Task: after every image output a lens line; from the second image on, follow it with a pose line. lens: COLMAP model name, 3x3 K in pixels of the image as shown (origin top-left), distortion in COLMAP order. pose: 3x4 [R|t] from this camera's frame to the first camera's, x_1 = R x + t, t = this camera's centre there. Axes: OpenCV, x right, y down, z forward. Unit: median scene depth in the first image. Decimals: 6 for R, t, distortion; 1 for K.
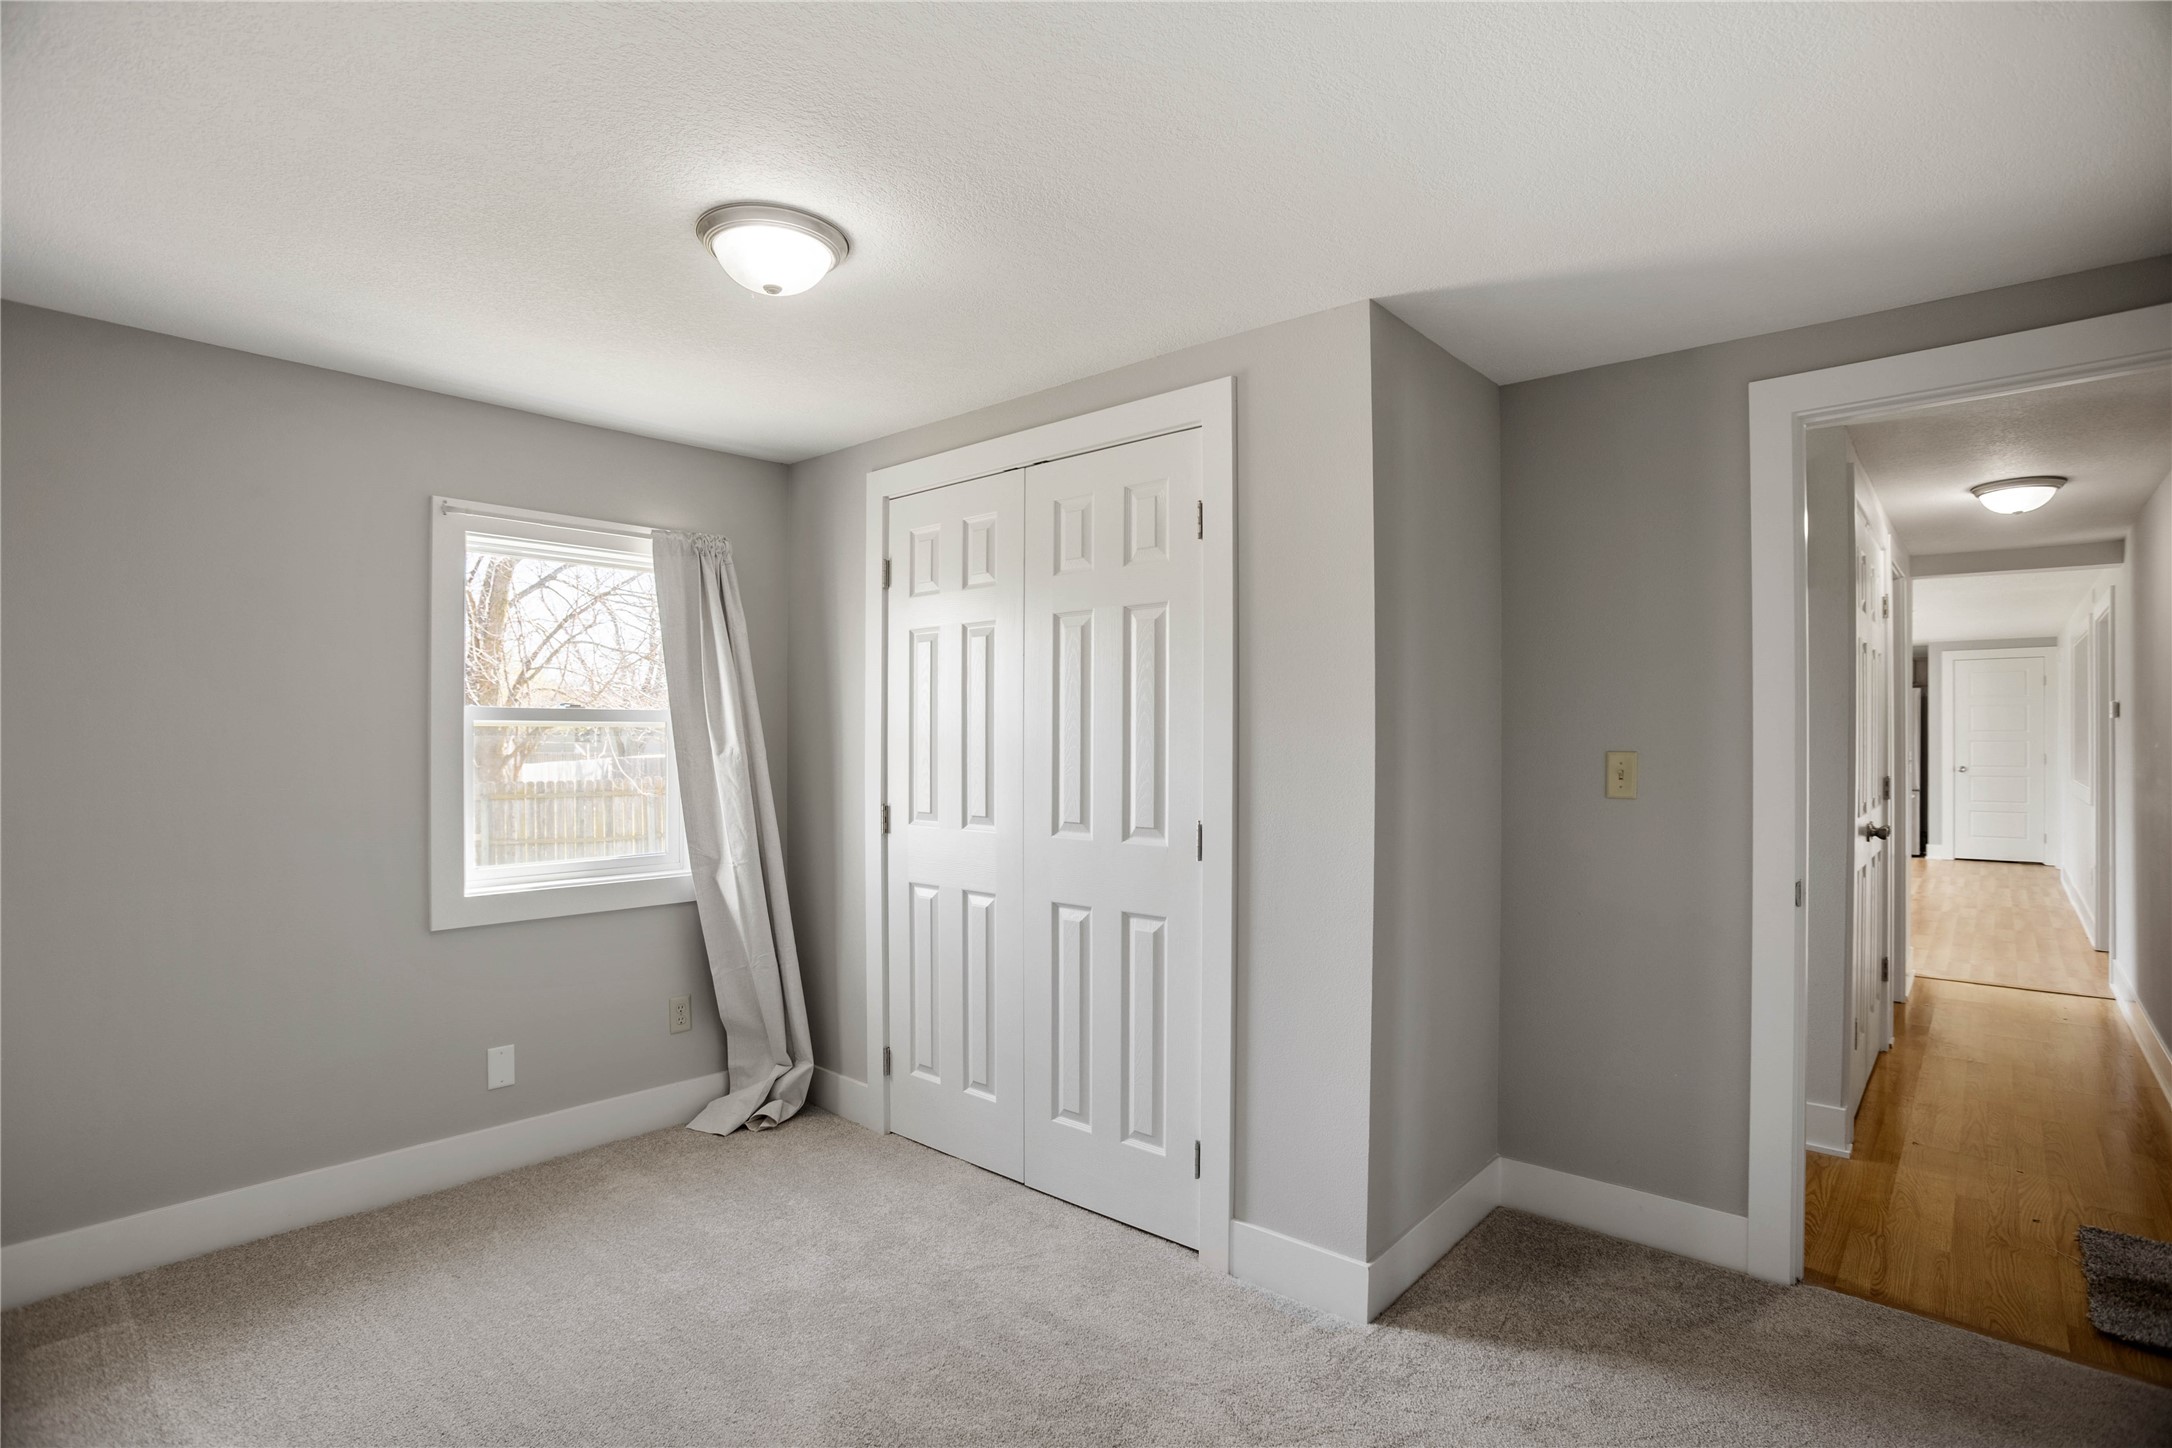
lens RADIAL K [[1066.6, 0, 1086.0], [0, 1066.6, 724.0], [0, 0, 1]] dist [-0.049390, 0.011874]
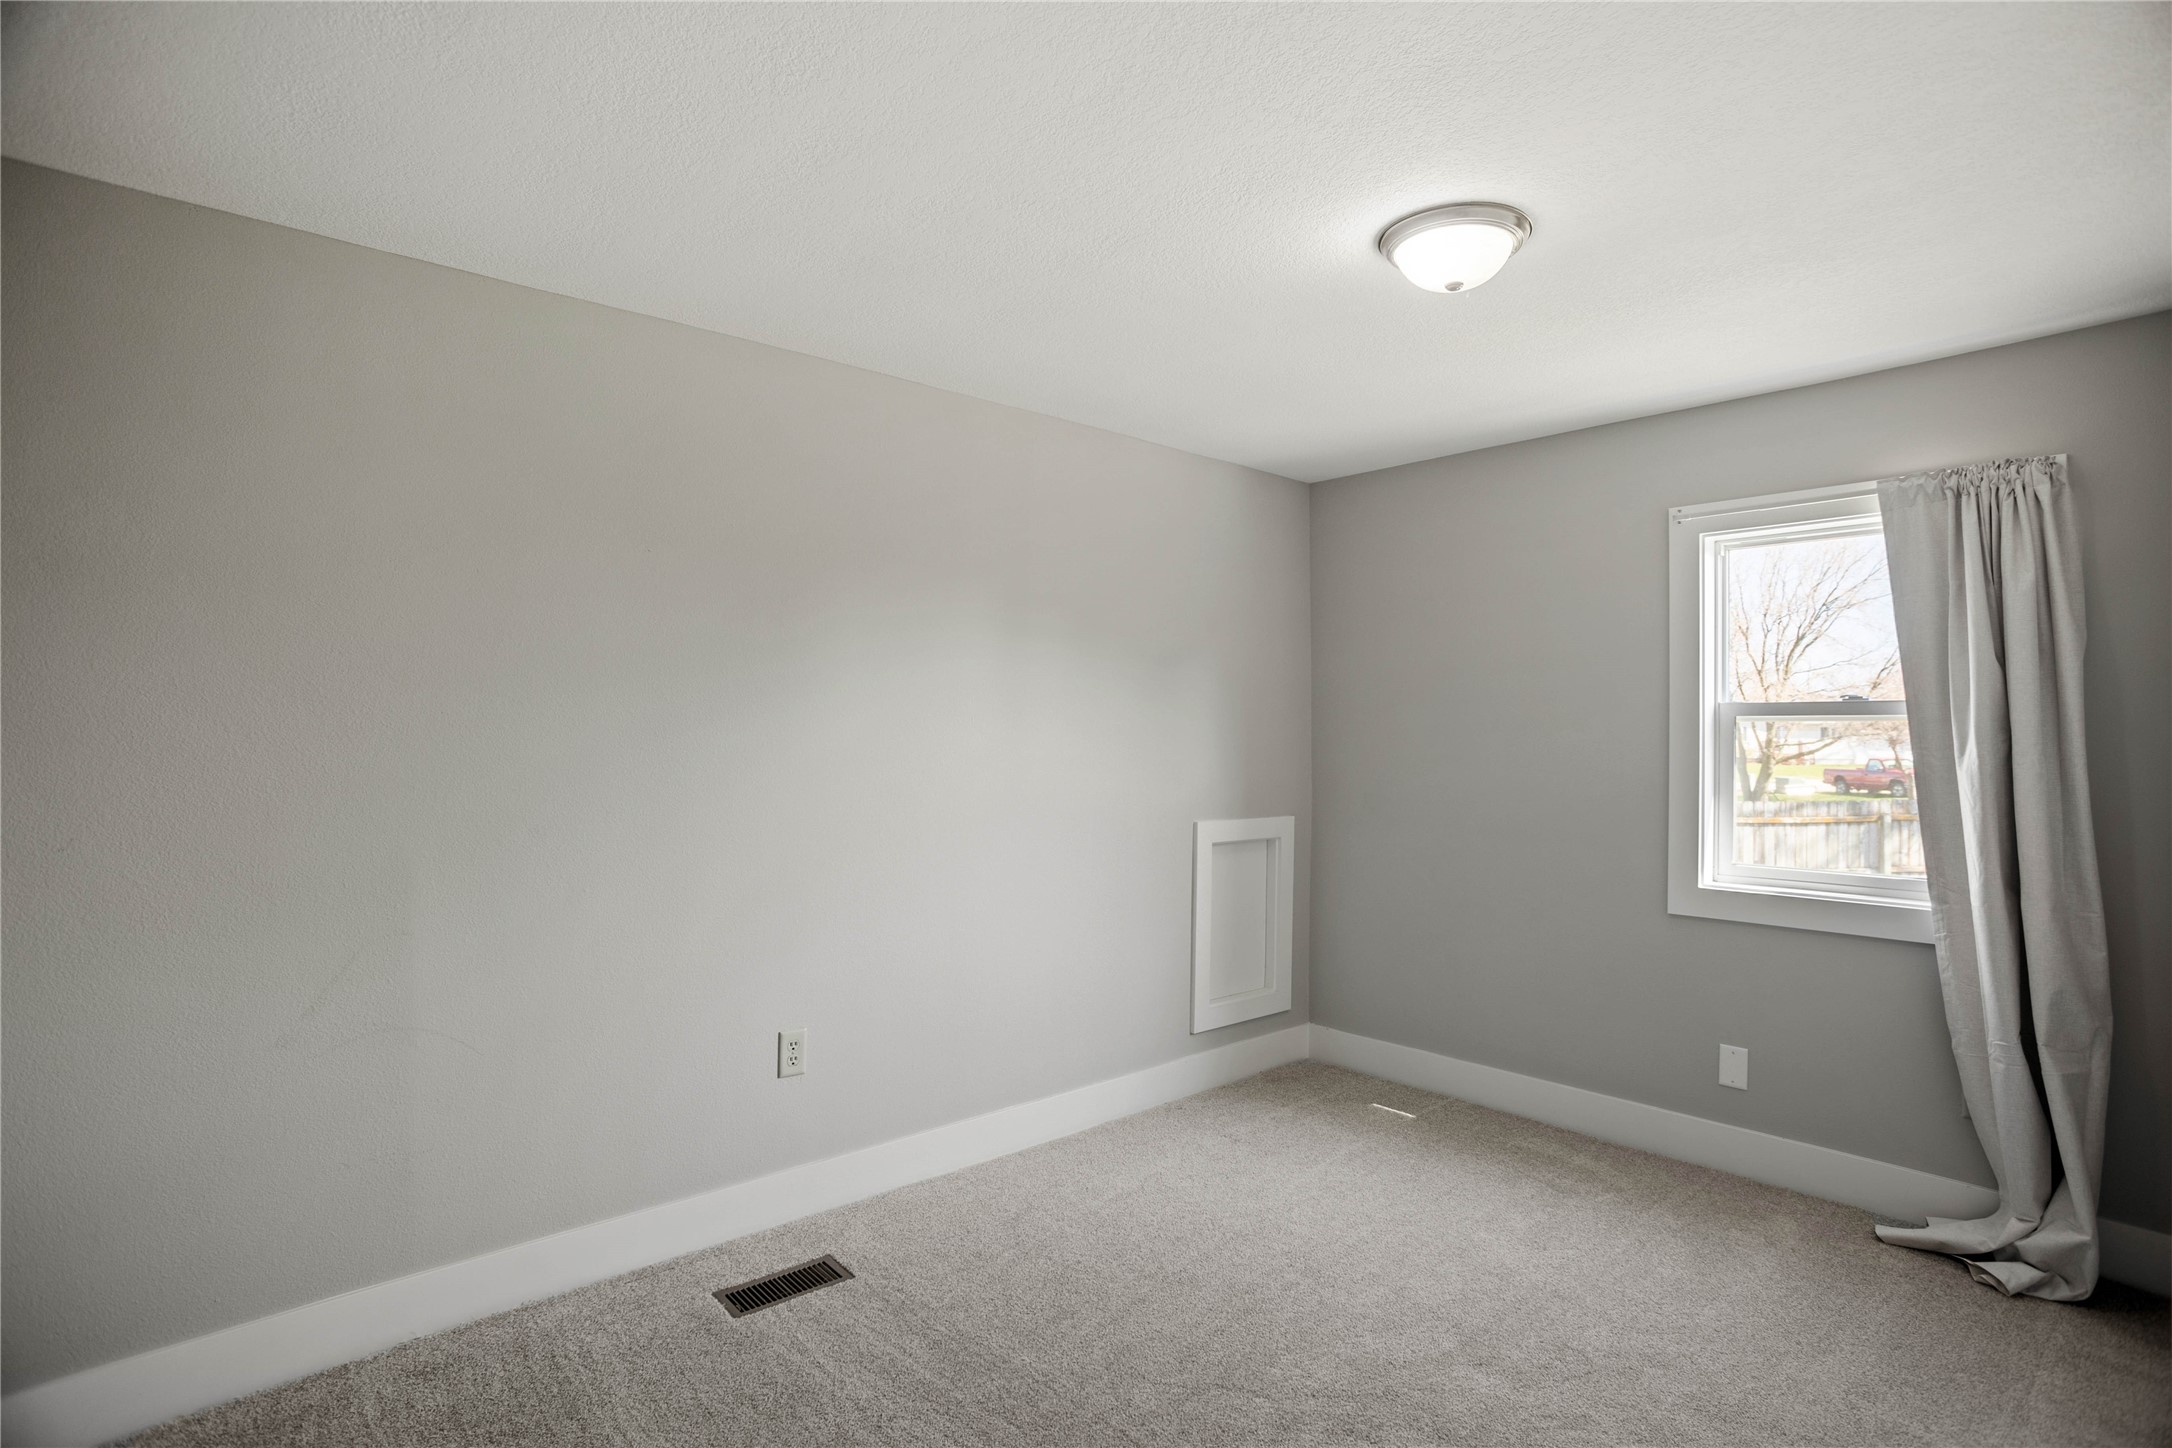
lens RADIAL K [[1066.6, 0, 1086.0], [0, 1066.6, 724.0], [0, 0, 1]] dist [-0.049390, 0.011874]
pose [[-0.134923, -0.007500, -0.990828, 0.488670], [0.004661, 0.999955, -0.008204, 0.008530], [0.990845, -0.005726, -0.134882, 0.514202]]
